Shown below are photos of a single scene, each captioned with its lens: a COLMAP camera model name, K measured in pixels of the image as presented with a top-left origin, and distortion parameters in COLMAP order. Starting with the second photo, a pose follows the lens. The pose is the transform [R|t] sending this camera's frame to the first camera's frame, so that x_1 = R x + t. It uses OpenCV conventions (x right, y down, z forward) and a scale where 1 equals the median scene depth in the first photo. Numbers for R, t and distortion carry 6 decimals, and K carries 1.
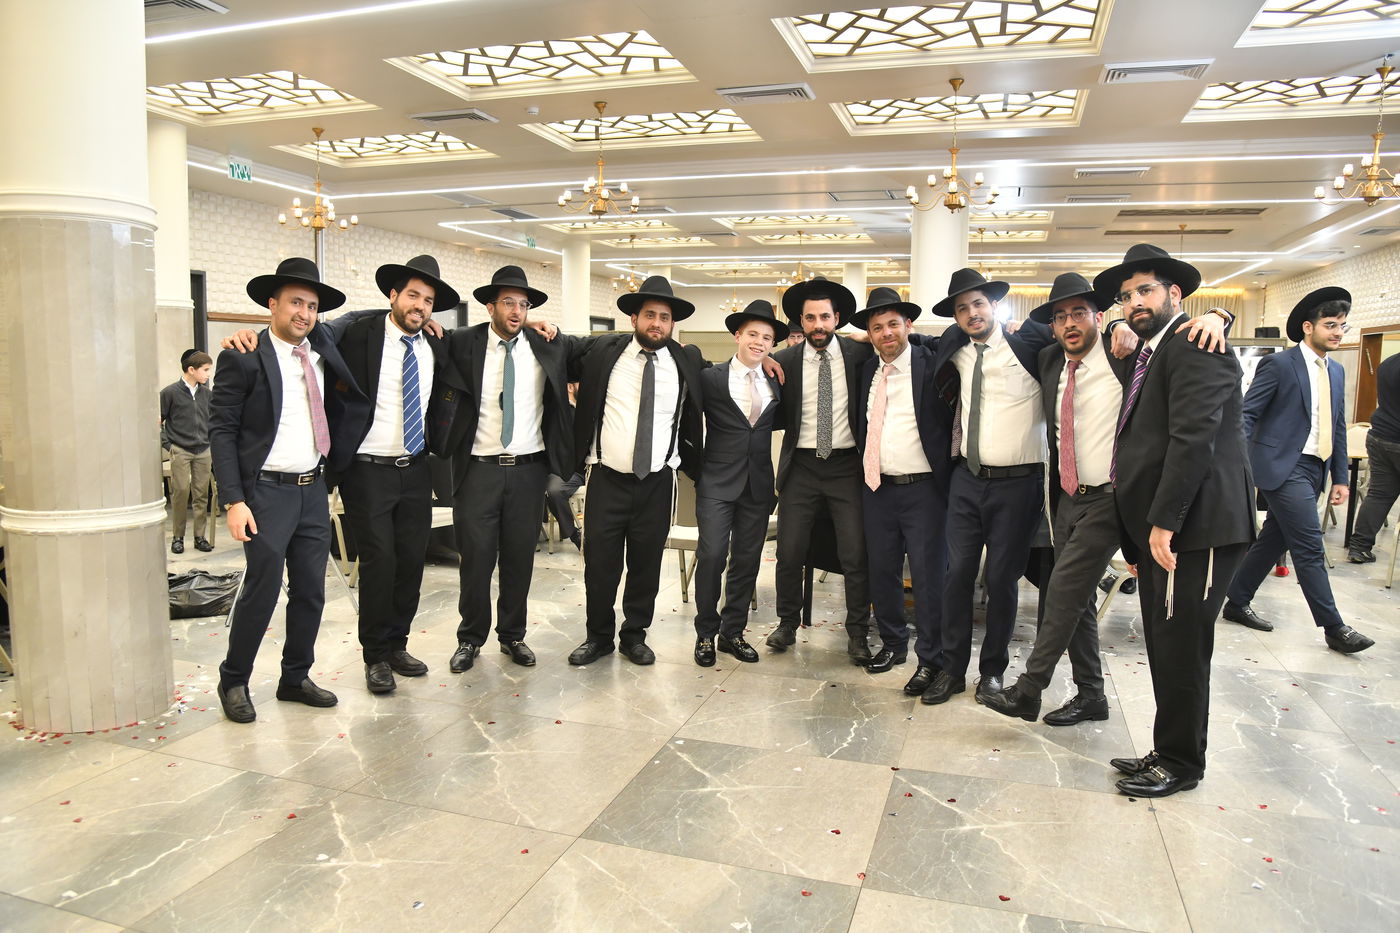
lens RADIAL K [[969.6, 0, 708.2], [0, 969.6, 463.4], [0, 0, 1]] dist [-0.102383, 0.053502]
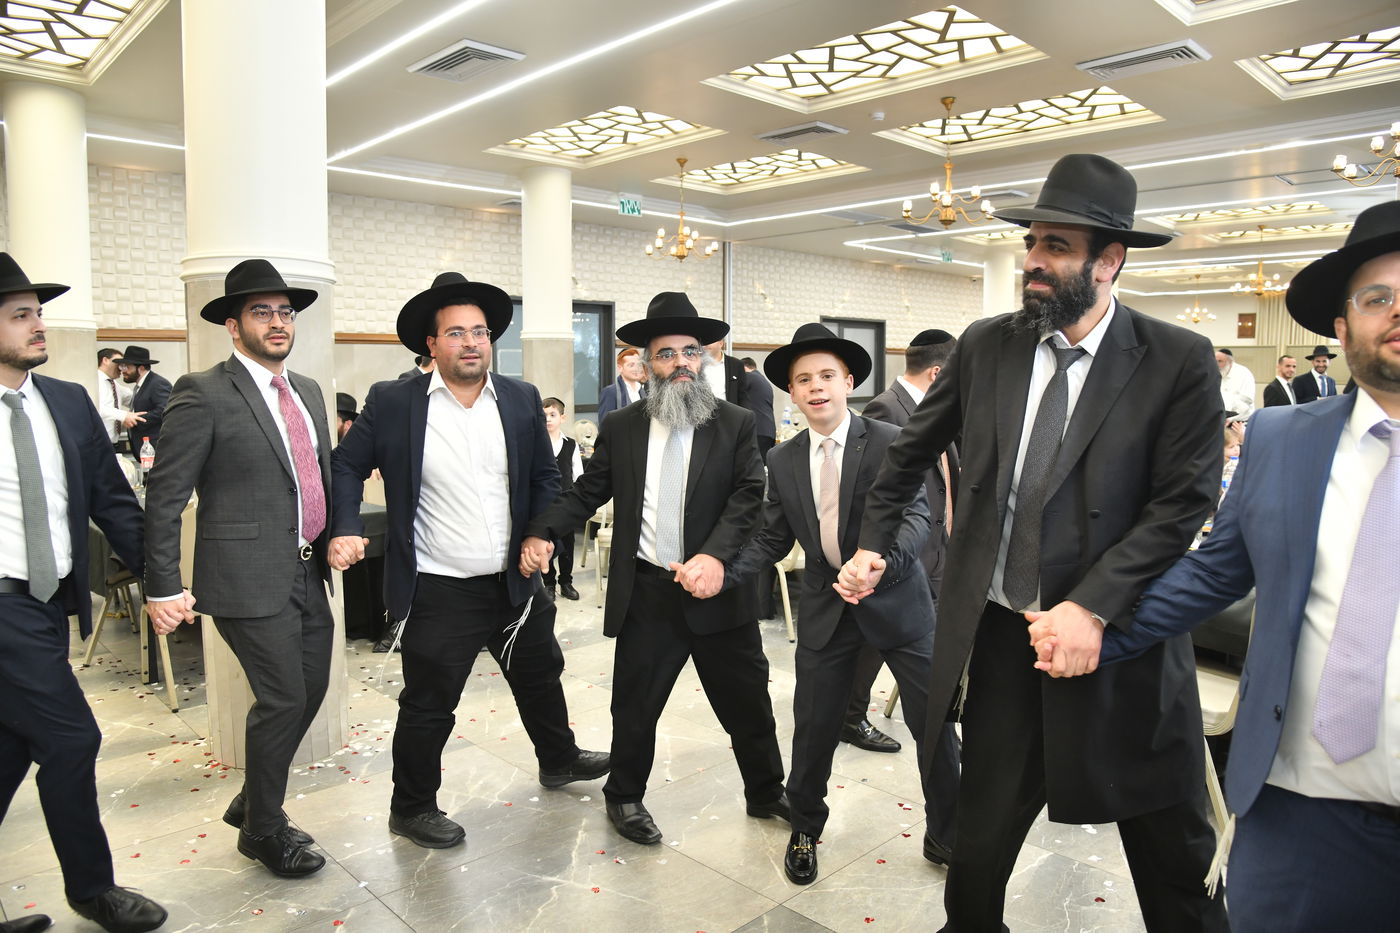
lens RADIAL K [[969.6, 0, 696.4], [0, 969.6, 474.9], [0, 0, 1]] dist [-0.102383, 0.053502]
pose [[0.879066, 0.035891, -0.475347, 0.089969], [-0.036948, 0.999292, 0.007123, -0.022381], [0.475266, 0.011301, 0.879770, 0.098677]]
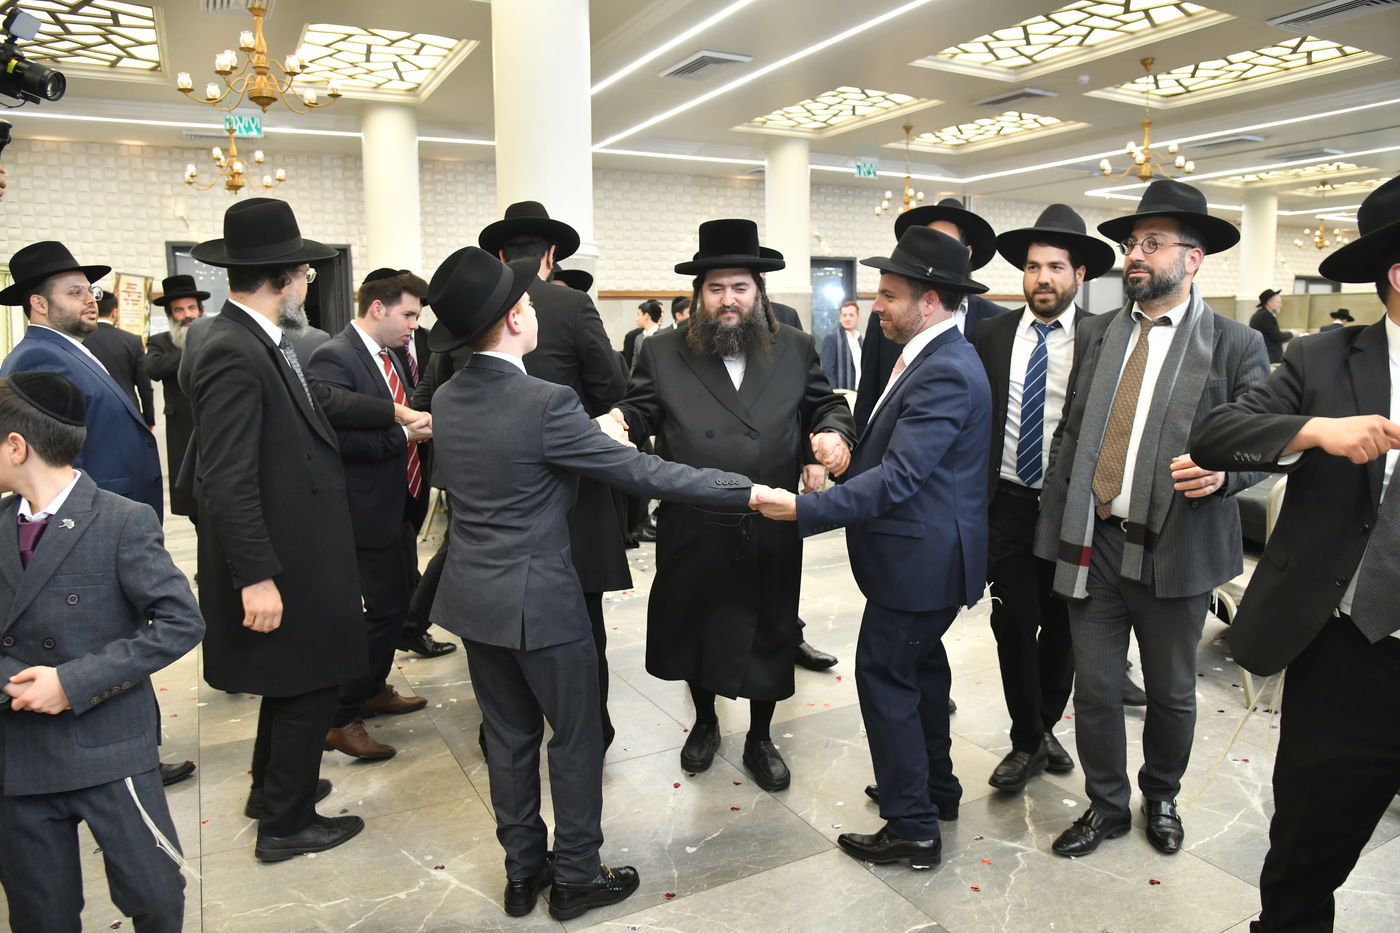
lens RADIAL K [[969.6, 0, 692.5], [0, 969.6, 456.9], [0, 0, 1]] dist [-0.102383, 0.053502]
pose [[0.713850, 0.067765, -0.697012, 0.189180], [-0.047579, 0.997700, 0.048270, -0.009527], [0.698681, -0.001295, 0.715433, 0.024618]]
